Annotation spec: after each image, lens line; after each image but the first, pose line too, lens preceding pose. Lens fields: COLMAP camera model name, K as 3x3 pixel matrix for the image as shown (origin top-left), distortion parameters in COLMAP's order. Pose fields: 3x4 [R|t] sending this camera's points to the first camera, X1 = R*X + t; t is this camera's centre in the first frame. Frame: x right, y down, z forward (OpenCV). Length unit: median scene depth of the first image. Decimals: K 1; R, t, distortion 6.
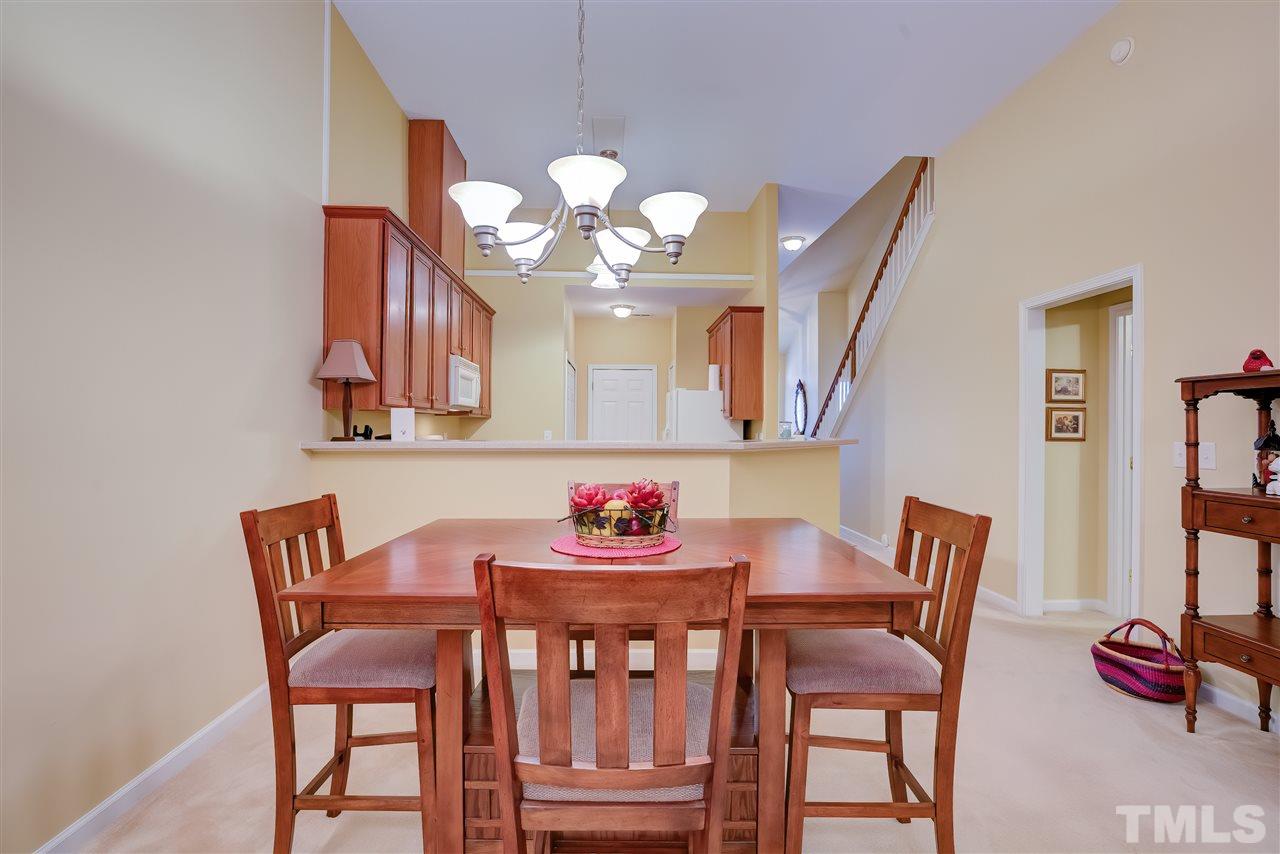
lens RADIAL K [[587.9, 0, 638.1], [0, 587.9, 428.0], [0, 0, 1]] dist [-0.038817, 0.011244]
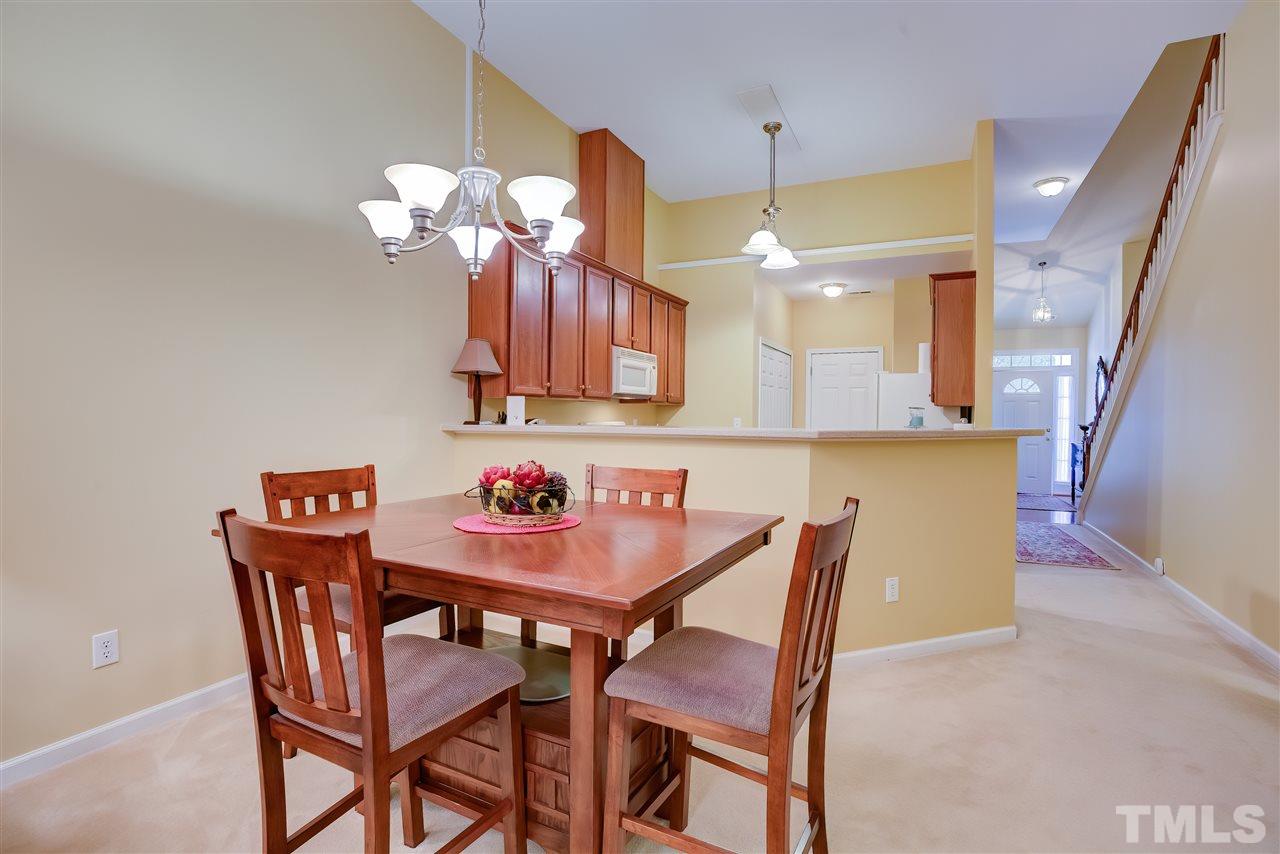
lens RADIAL K [[587.9, 0, 638.1], [0, 587.9, 428.0], [0, 0, 1]] dist [-0.038817, 0.011244]
pose [[0.892333, 0.012532, -0.451204, 0.207910], [-0.003545, 0.999778, 0.020758, 0.002198], [0.451365, -0.016924, 0.892179, 0.053662]]
